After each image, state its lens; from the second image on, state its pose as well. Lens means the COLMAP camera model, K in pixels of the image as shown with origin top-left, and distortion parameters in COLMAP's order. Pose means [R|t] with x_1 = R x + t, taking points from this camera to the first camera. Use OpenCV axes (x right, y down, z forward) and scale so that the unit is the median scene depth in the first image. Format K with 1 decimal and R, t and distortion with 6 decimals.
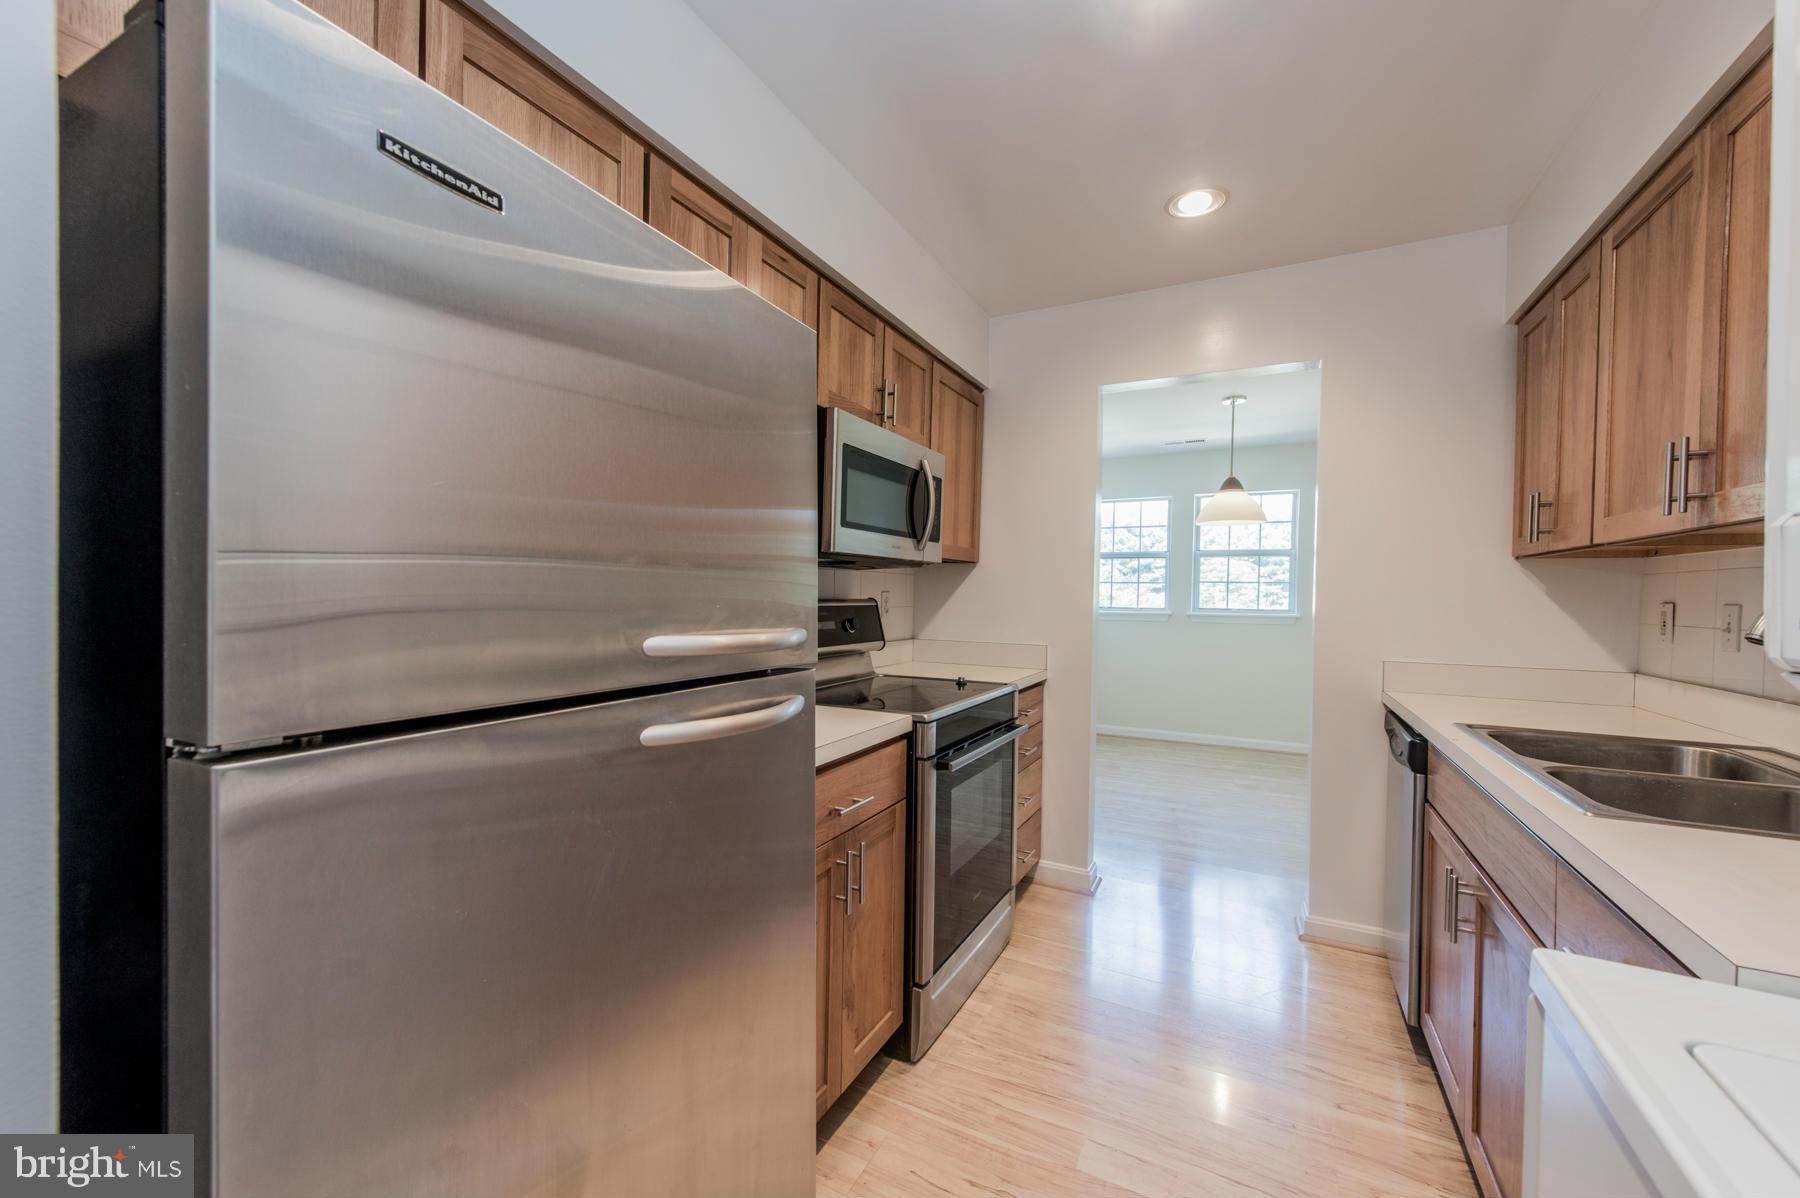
lens RADIAL K [[689.6, 0, 903.3], [0, 689.6, 596.5], [0, 0, 1]] dist [-0.001586, -0.004954]
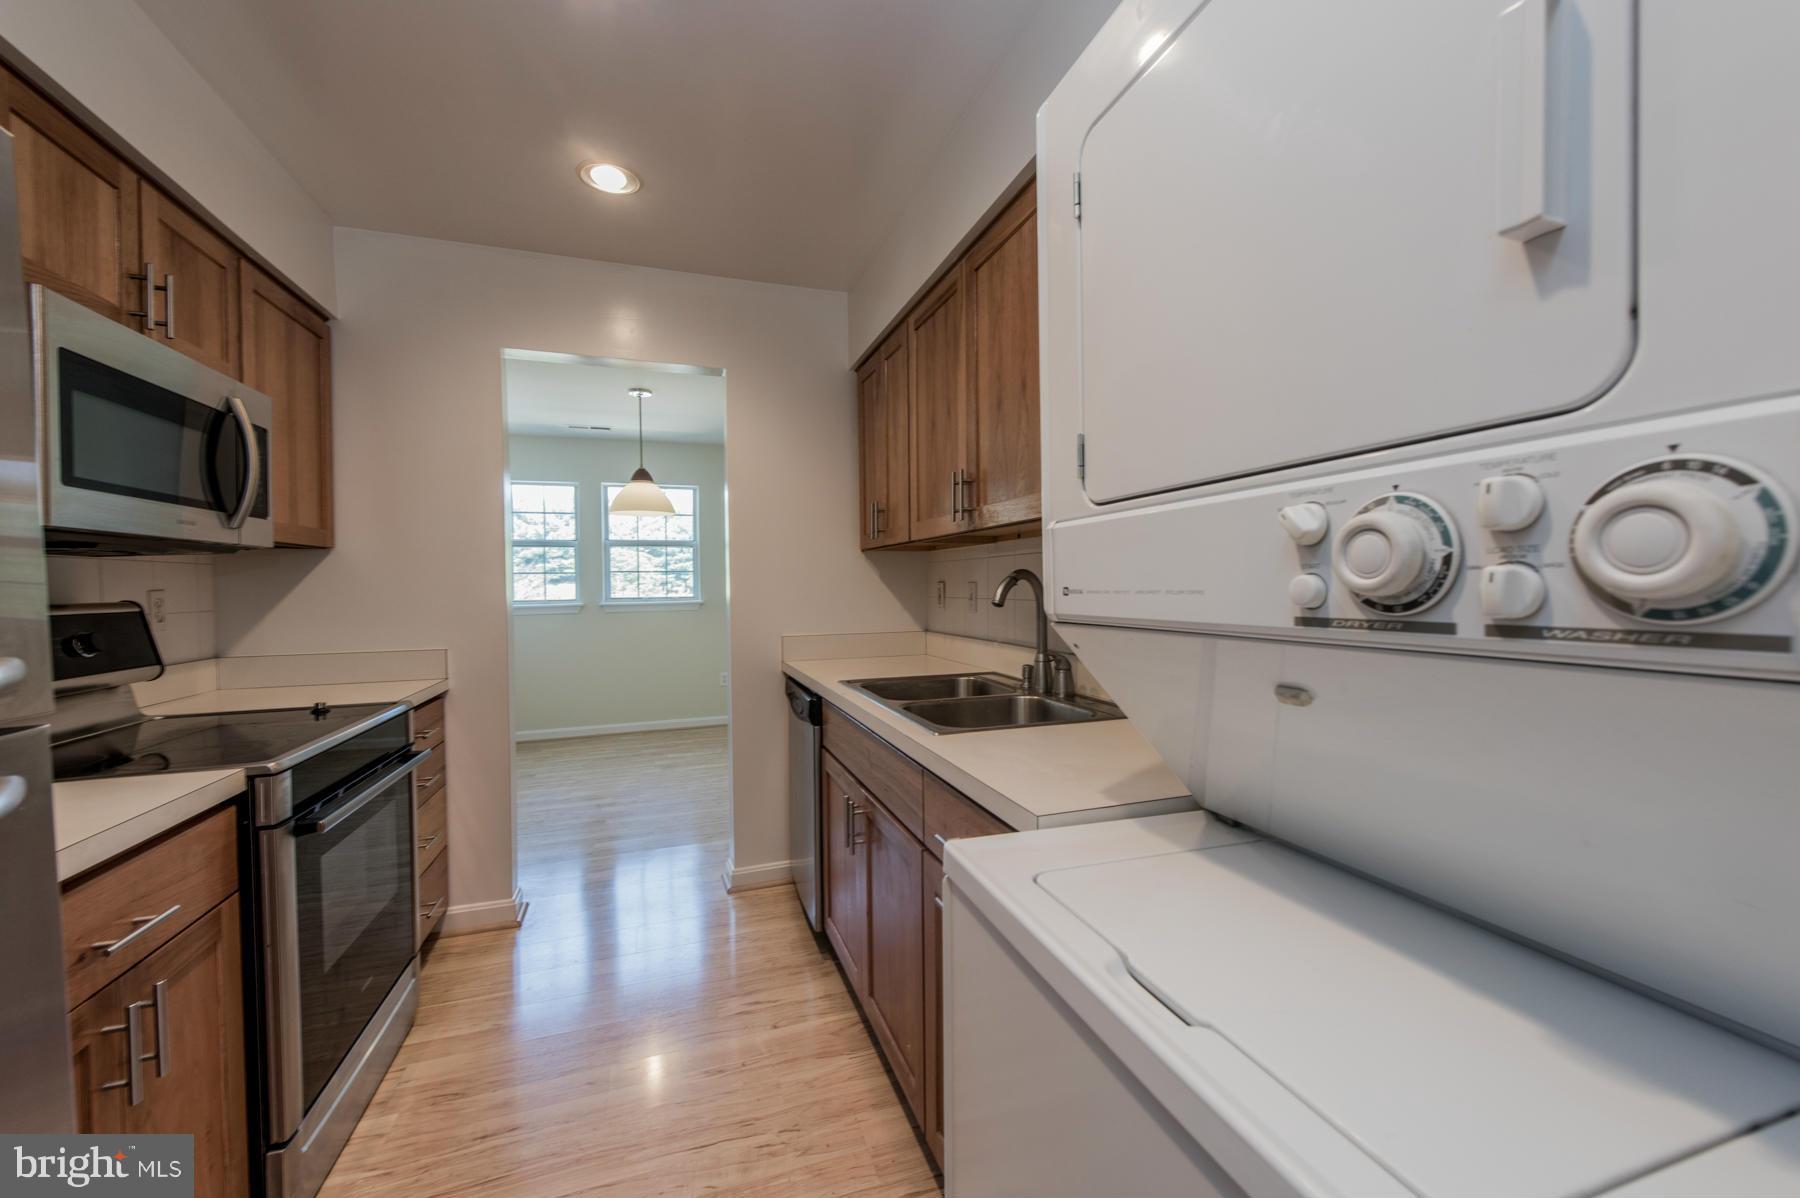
lens RADIAL K [[691.3, 0, 900.0], [0, 691.3, 599.0], [0, 0, 1]] dist [0.007905, -0.004476]
pose [[0.686197, -0.038643, 0.726388, -0.026610], [0.025854, 0.999253, 0.028736, 0.000507], [-0.726956, -0.000938, 0.686684, 0.038189]]
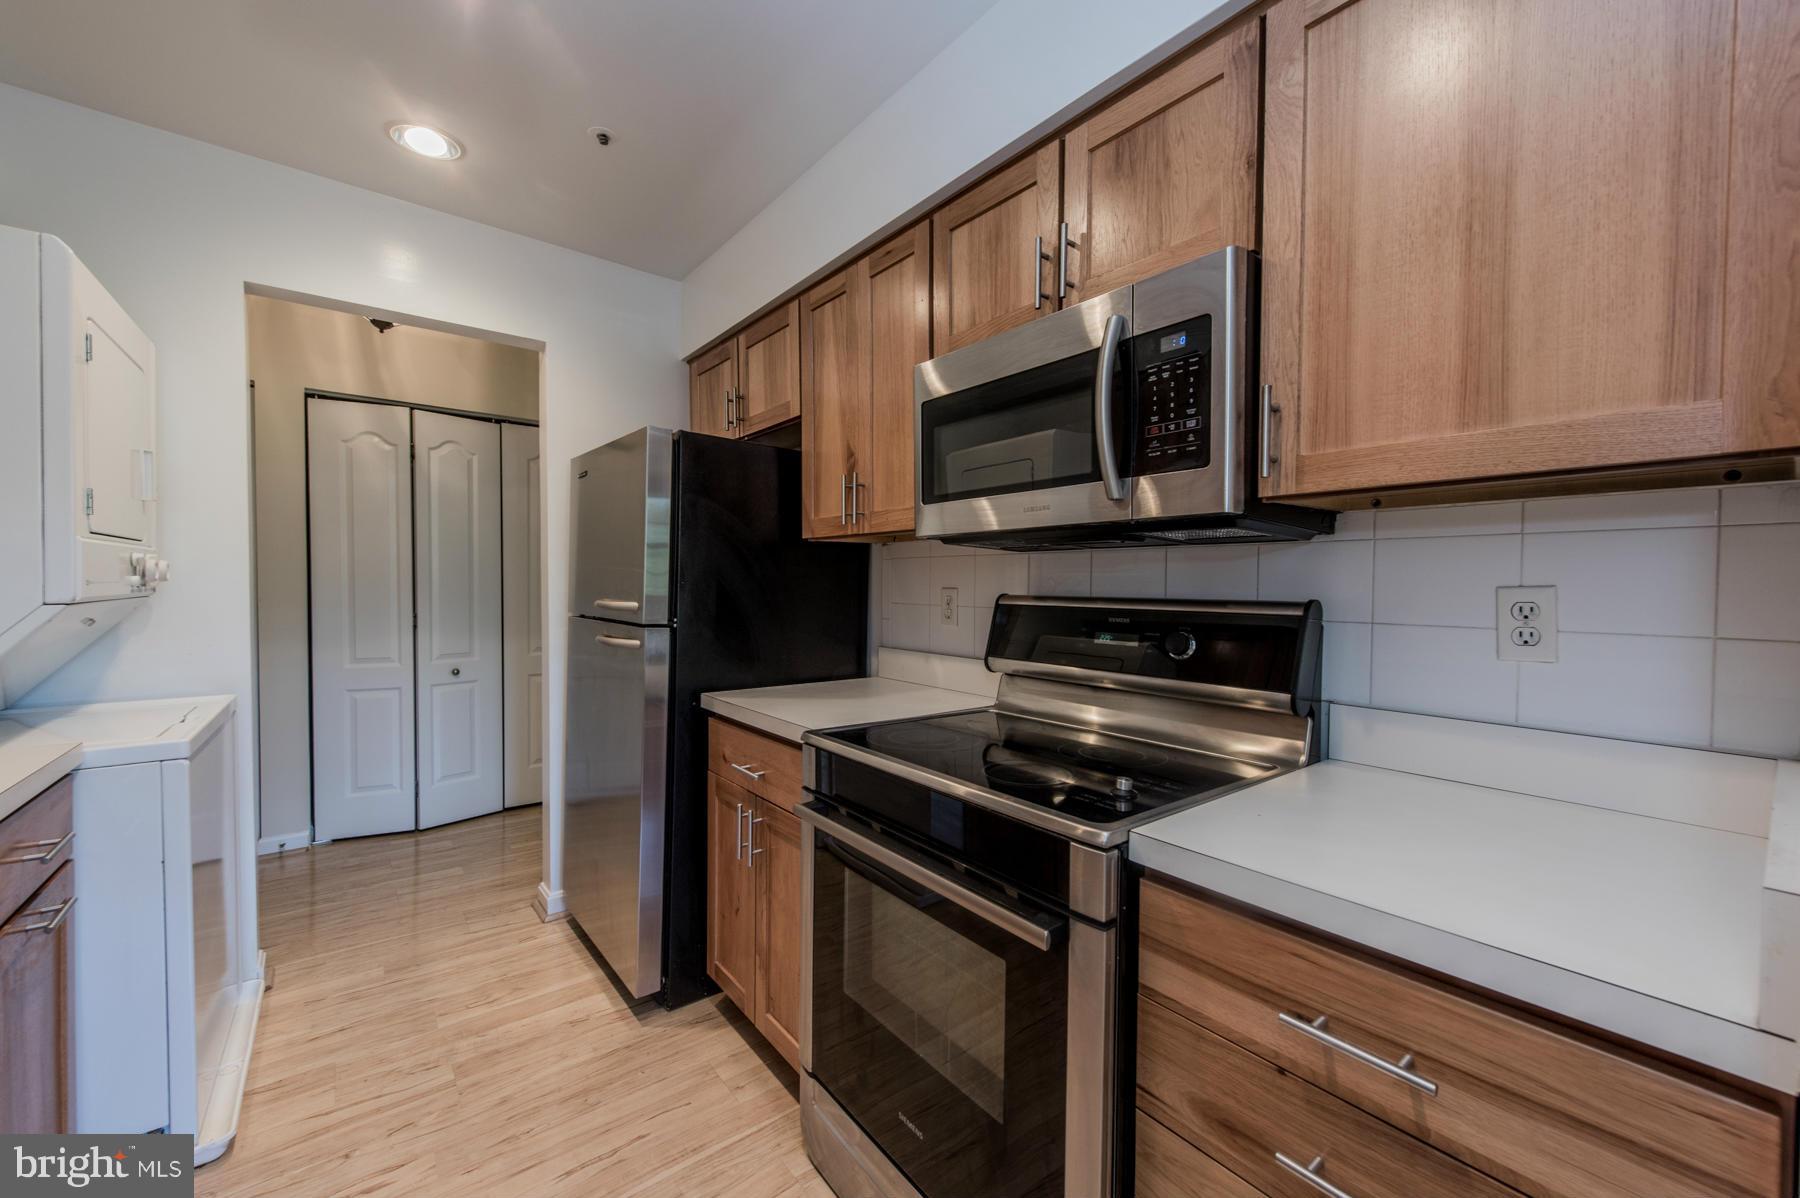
lens RADIAL K [[691.3, 0, 900.0], [0, 691.3, 599.0], [0, 0, 1]] dist [0.007905, -0.004476]
pose [[-0.403118, -0.000140, -0.915148, 0.564697], [-0.019404, 0.999776, 0.008394, 0.003599], [0.914942, 0.021141, -0.403031, 1.093537]]
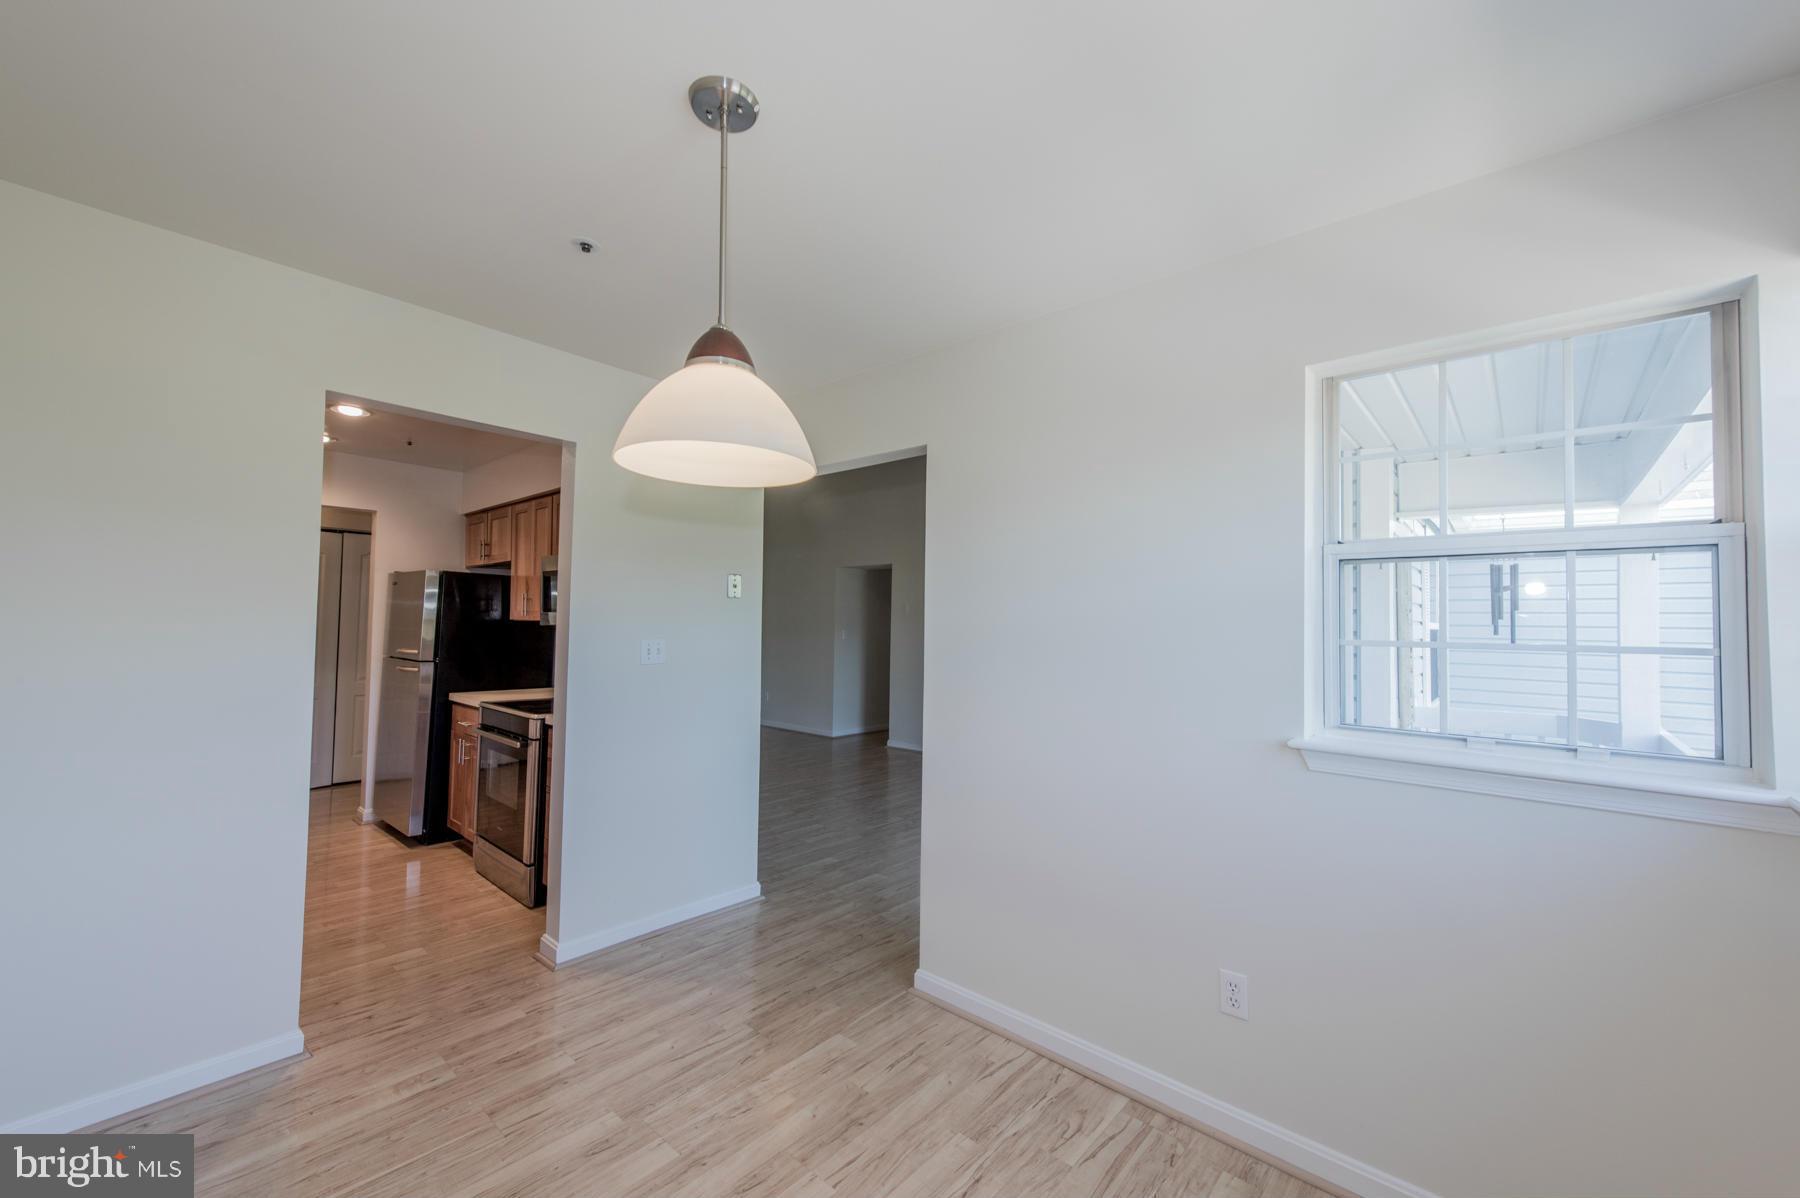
lens RADIAL K [[707.8, 0, 905.1], [0, 707.8, 601.3], [0, 0, 1]] dist [0.008717, 0.000051]
pose [[-0.239436, -0.055364, -0.969332, 1.409345], [-0.025443, 0.998388, -0.050739, -0.044759], [0.970579, 0.012514, -0.240459, 2.121896]]
